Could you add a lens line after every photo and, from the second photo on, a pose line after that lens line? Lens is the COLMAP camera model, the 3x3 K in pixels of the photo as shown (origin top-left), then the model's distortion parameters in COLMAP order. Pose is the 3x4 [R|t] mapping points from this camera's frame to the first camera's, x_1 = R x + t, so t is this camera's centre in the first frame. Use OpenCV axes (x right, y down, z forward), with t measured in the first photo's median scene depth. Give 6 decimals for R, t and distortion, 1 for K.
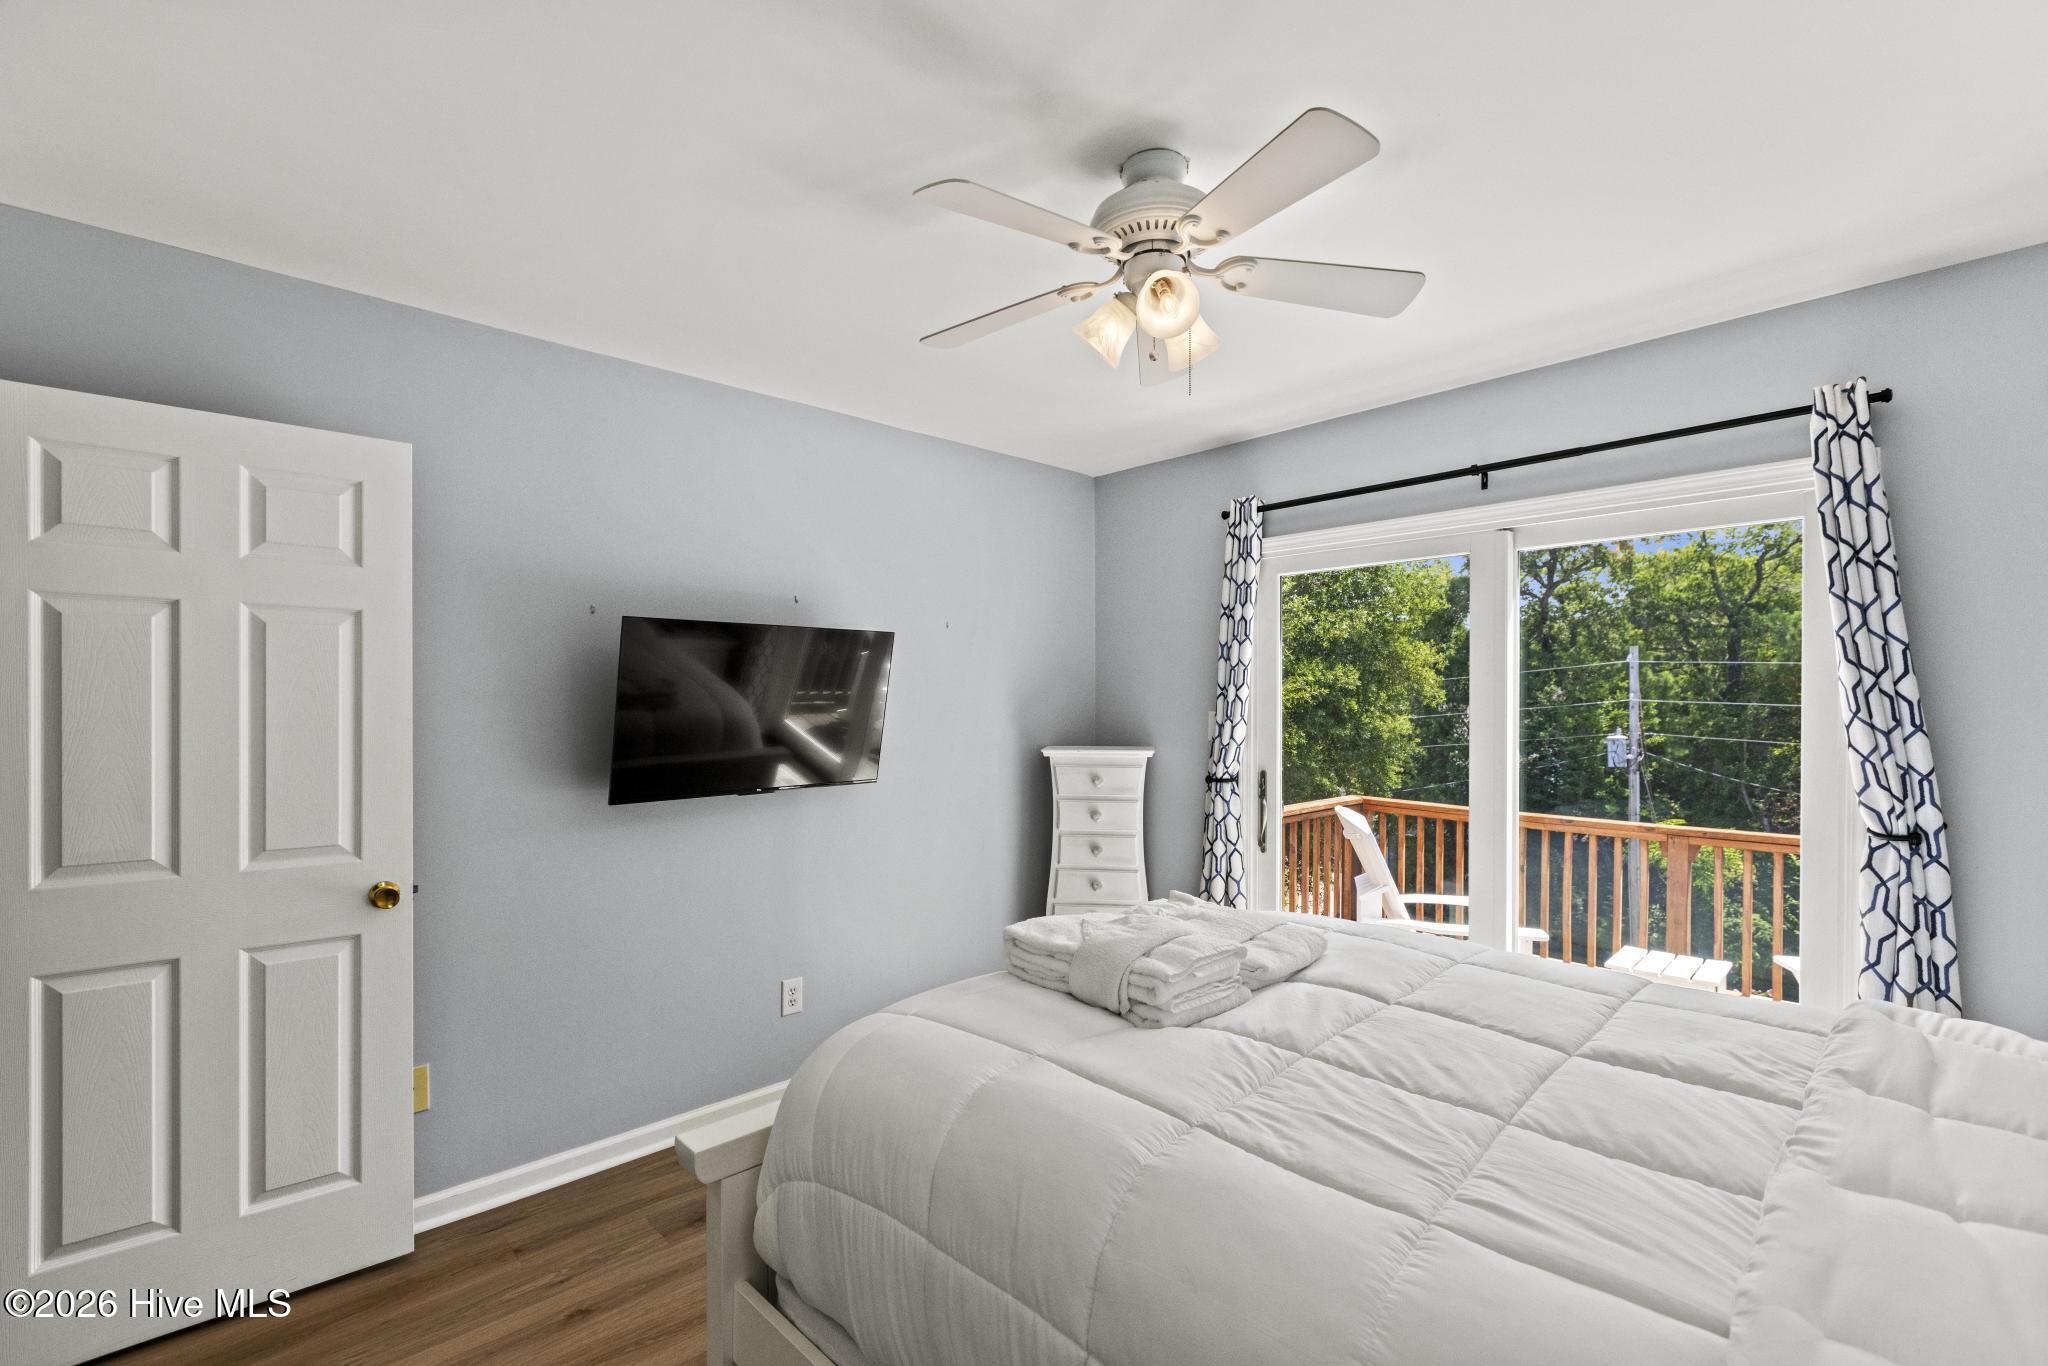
lens RADIAL K [[931.0, 0, 1034.8], [0, 931.0, 706.2], [0, 0, 1]] dist [0.001913, 0.001367]
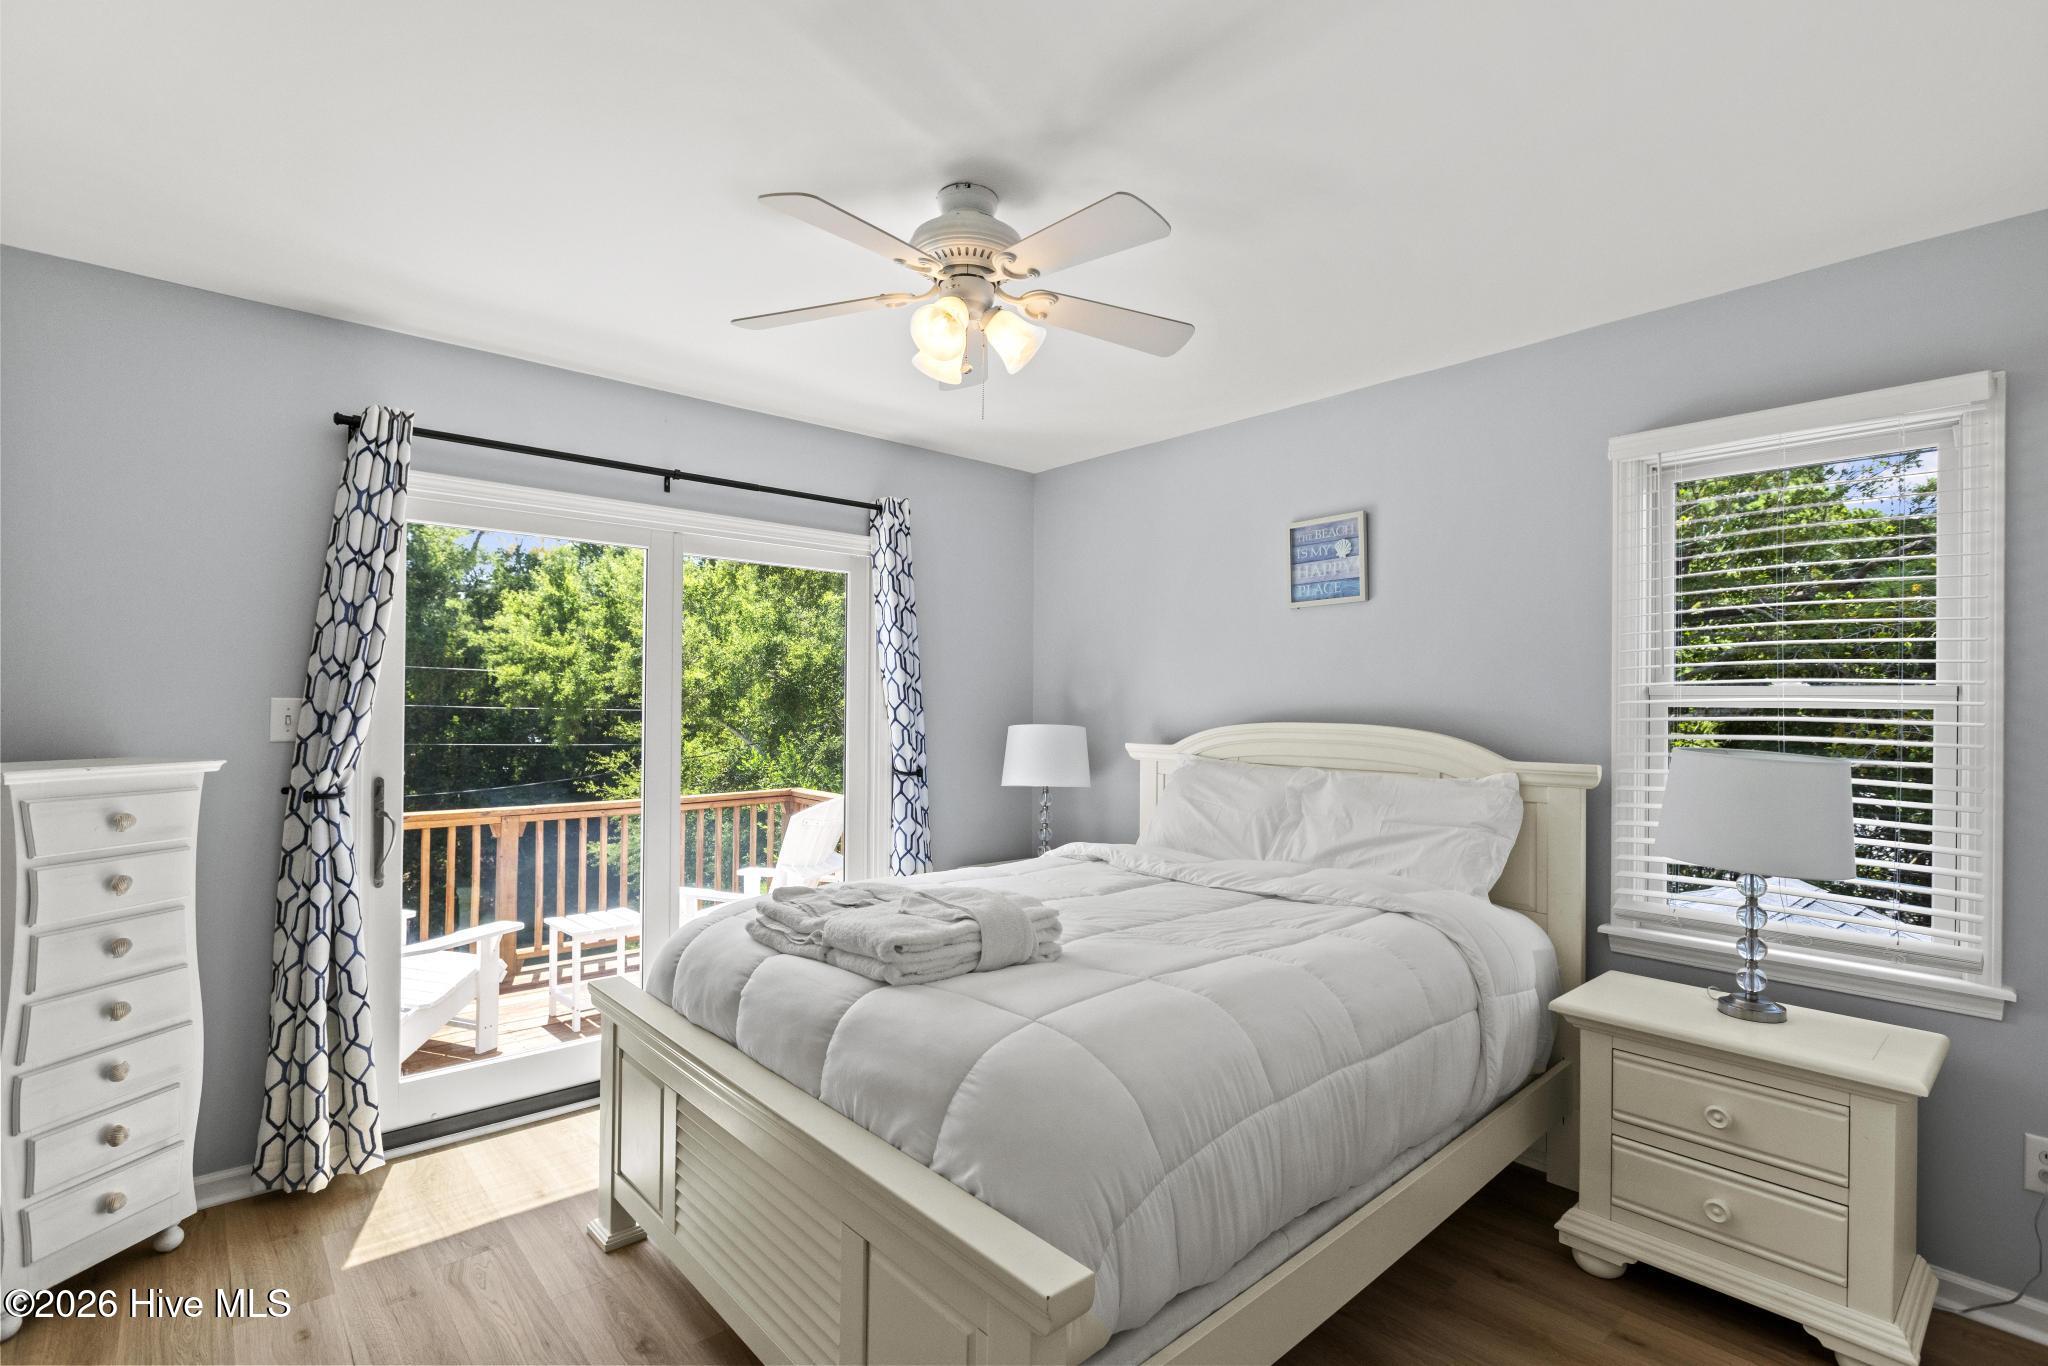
lens RADIAL K [[962.3, 0, 1034.8], [0, 962.3, 685.2], [0, 0, 1]] dist [-0.003266, -0.000328]
pose [[0.013906, 0.022649, 0.999647, -0.517793], [-0.003435, 0.999739, -0.022603, 0.011582], [-0.999897, -0.003120, 0.013980, 0.470243]]
